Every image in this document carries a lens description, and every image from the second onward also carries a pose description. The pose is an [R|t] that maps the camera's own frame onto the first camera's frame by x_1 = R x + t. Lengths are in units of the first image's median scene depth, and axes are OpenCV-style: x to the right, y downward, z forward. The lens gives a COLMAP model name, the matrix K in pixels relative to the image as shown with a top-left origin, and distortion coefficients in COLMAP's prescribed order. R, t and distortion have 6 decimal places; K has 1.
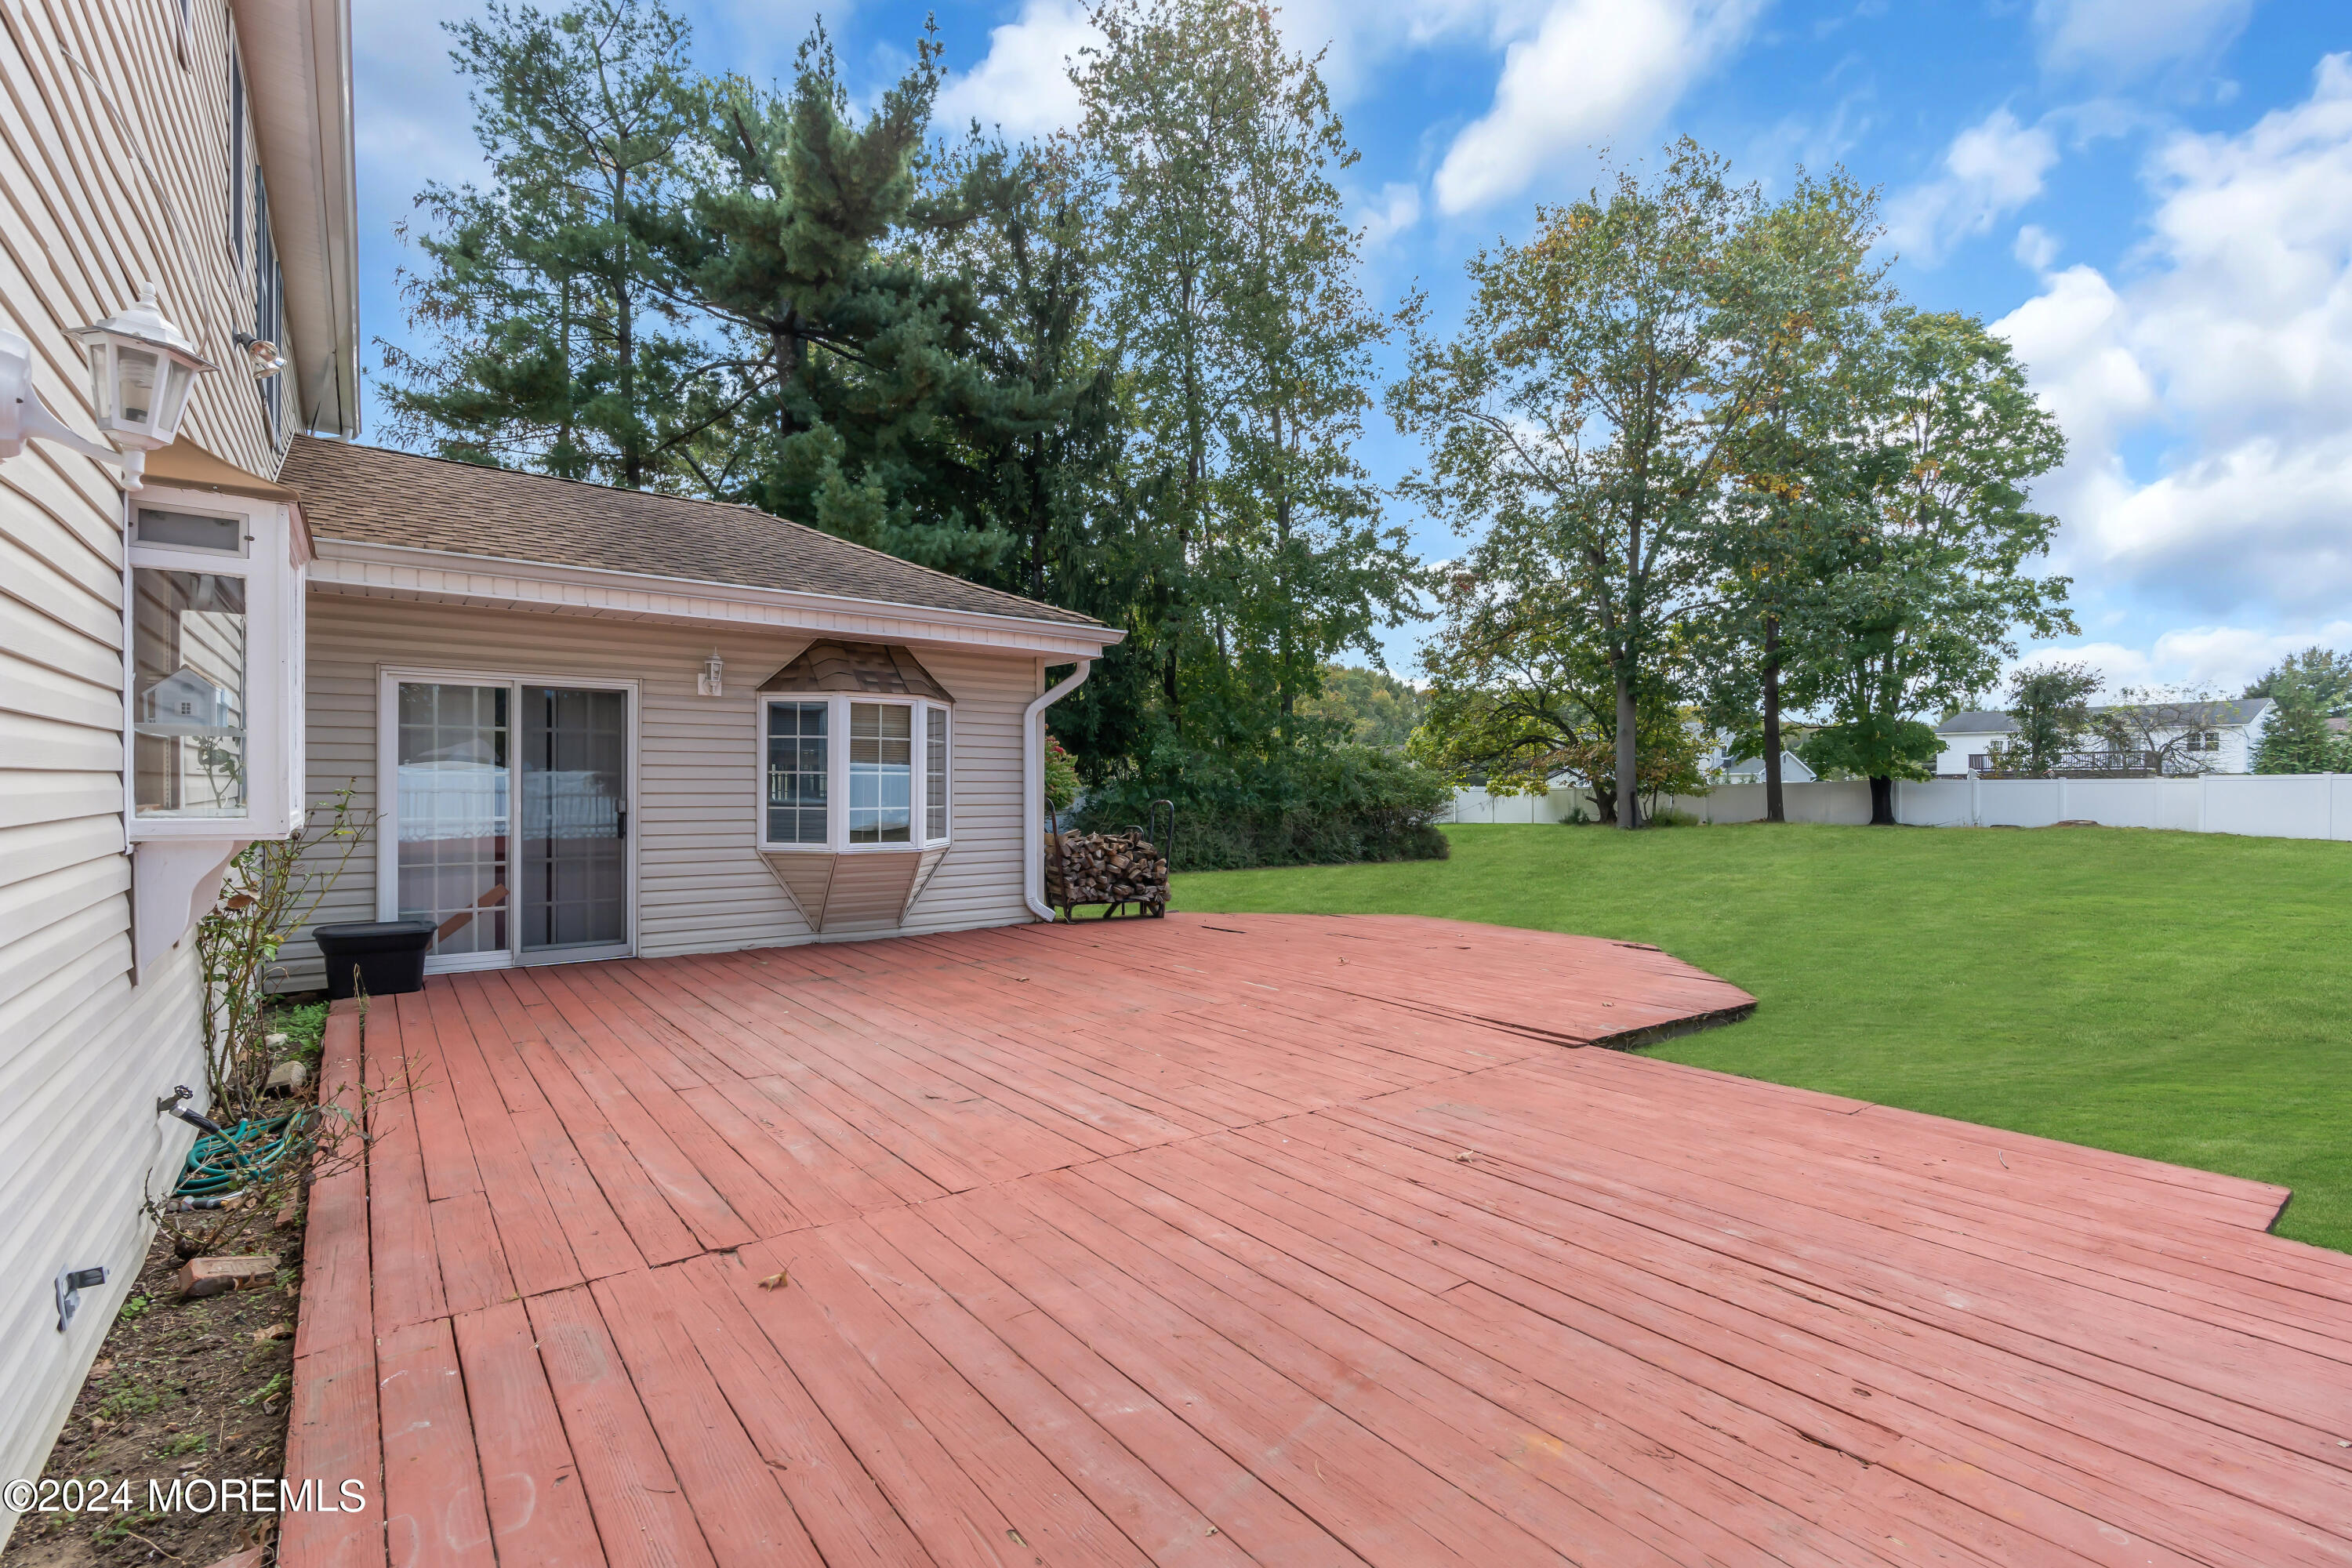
lens RADIAL K [[1066.9, 0, 1176.0], [0, 1066.9, 784.0], [0, 0, 1]] dist [0.000291, 0.001544]
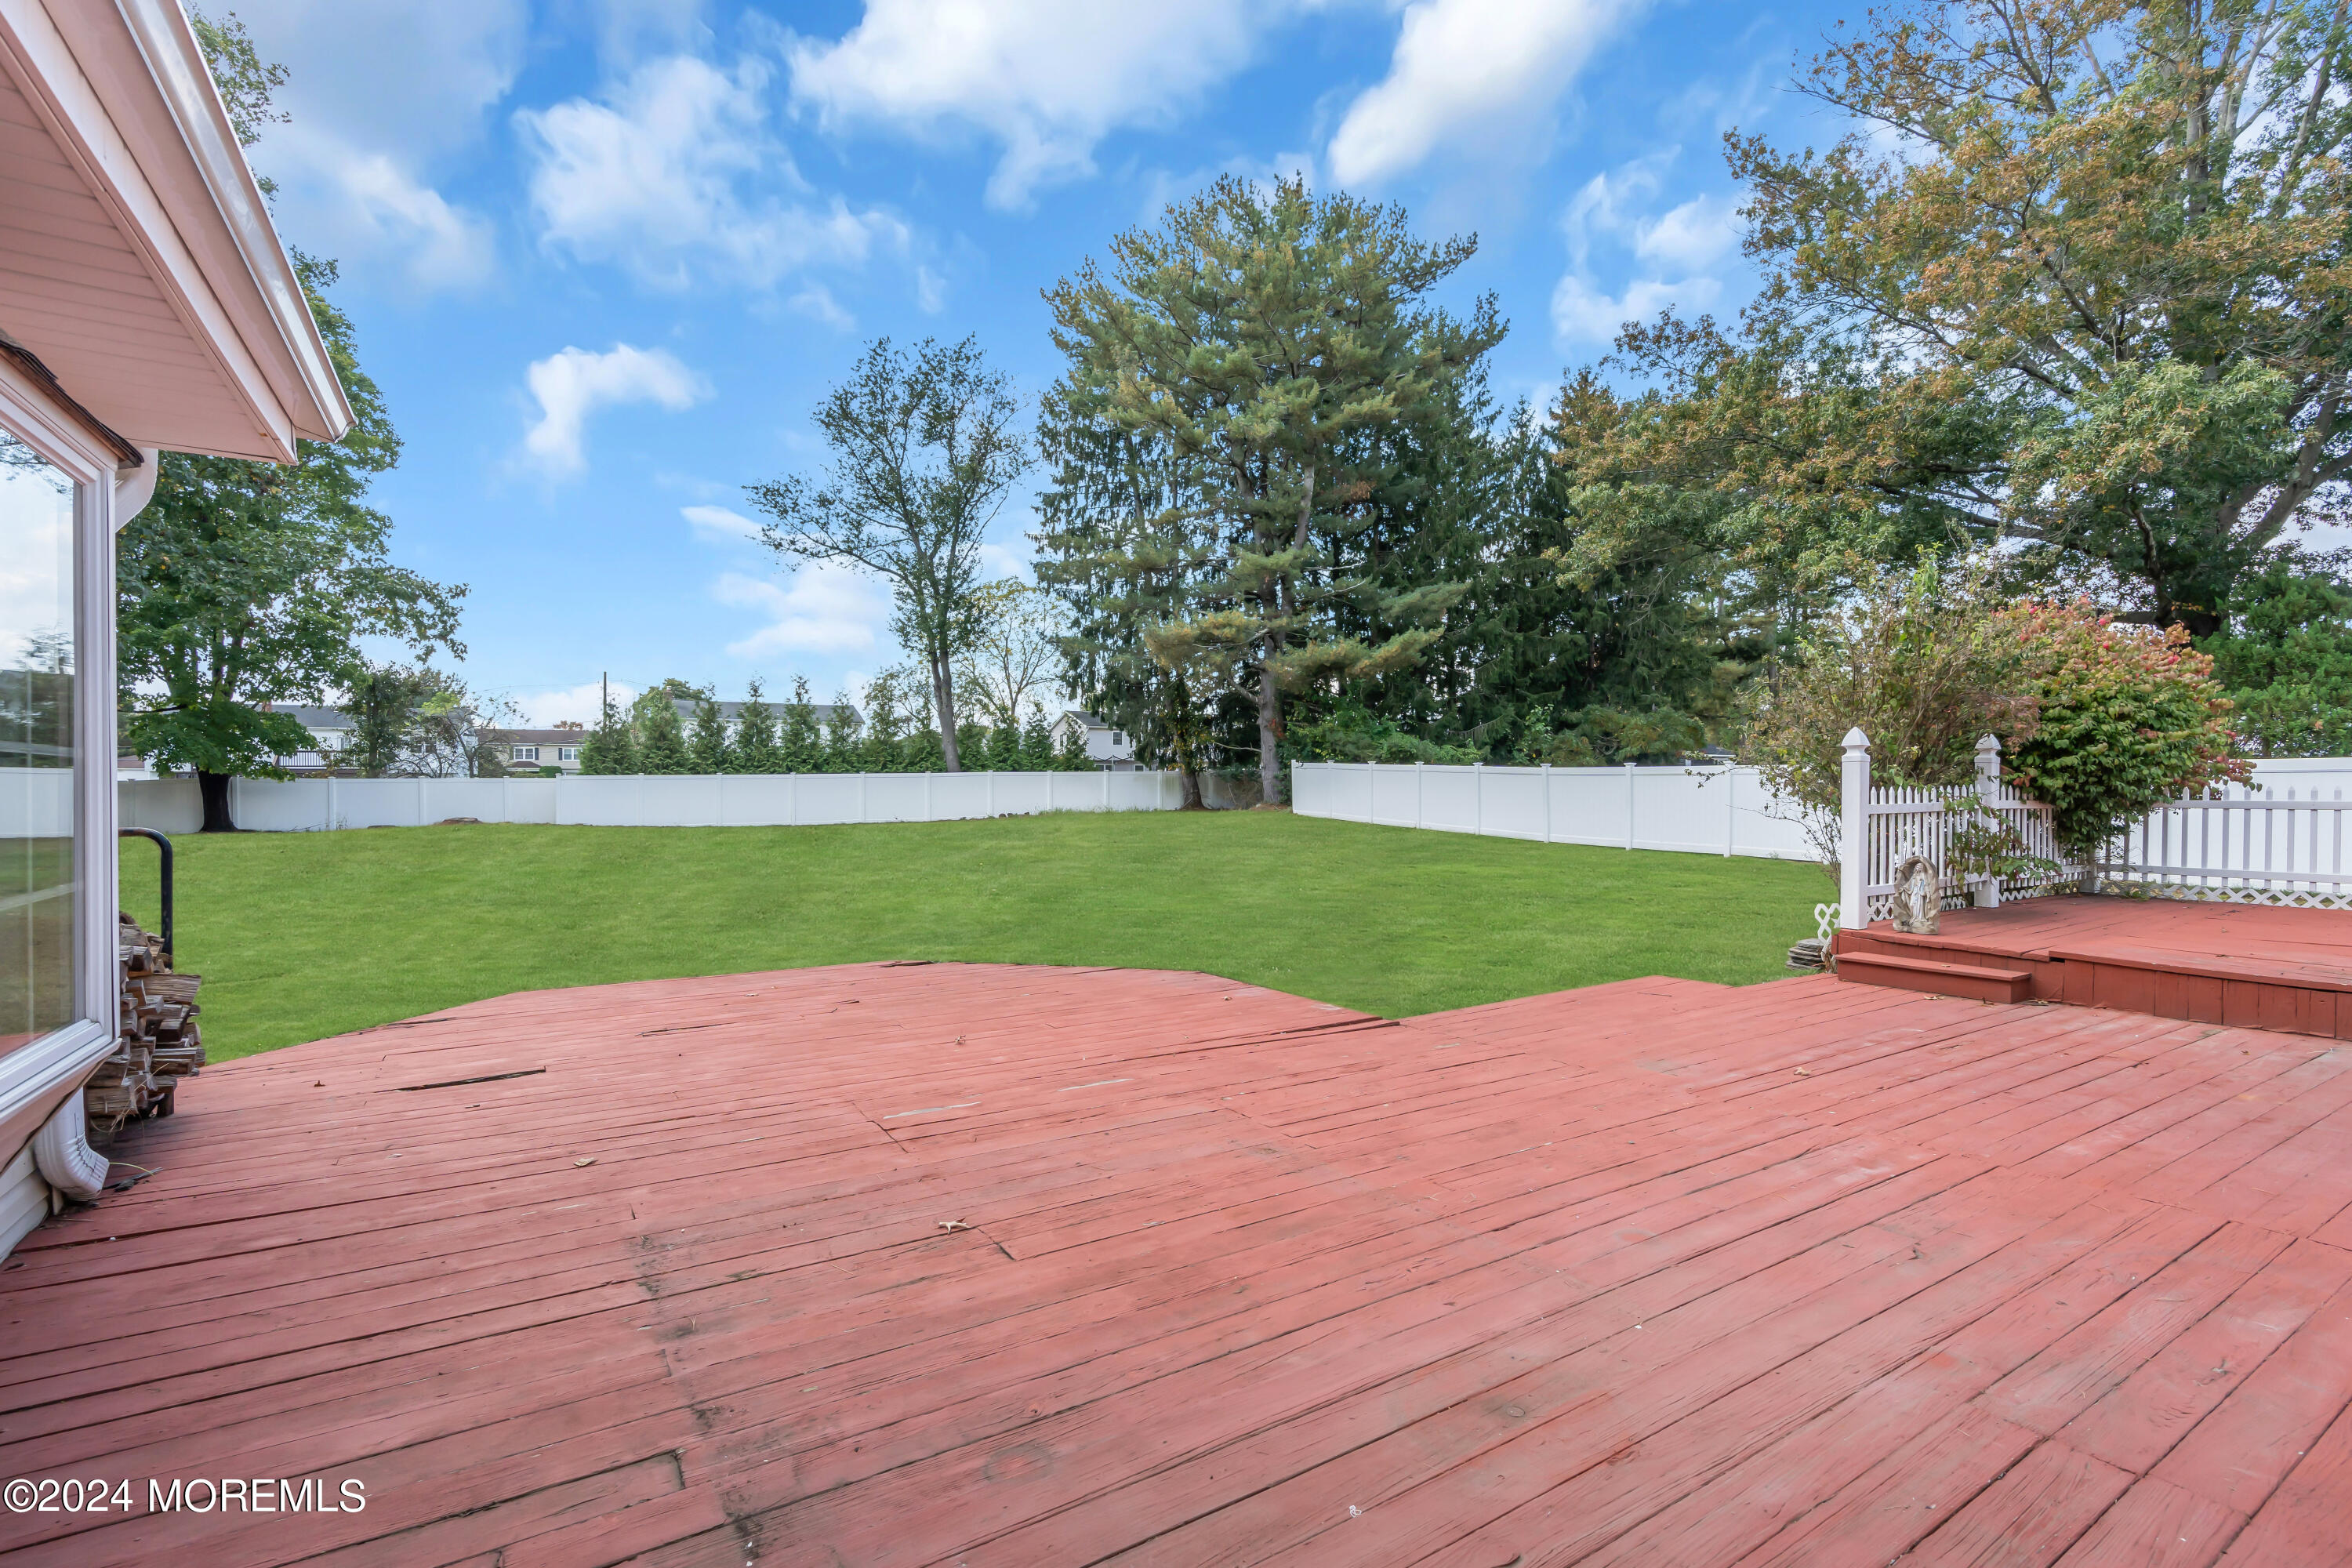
lens RADIAL K [[1066.9, 0, 1176.0], [0, 1066.9, 784.0], [0, 0, 1]] dist [0.000291, 0.001544]
pose [[0.086873, -0.000214, 0.996219, -0.853805], [-0.002054, 0.999998, 0.000394, -0.005359], [-0.996217, -0.002081, 0.086872, 1.270762]]
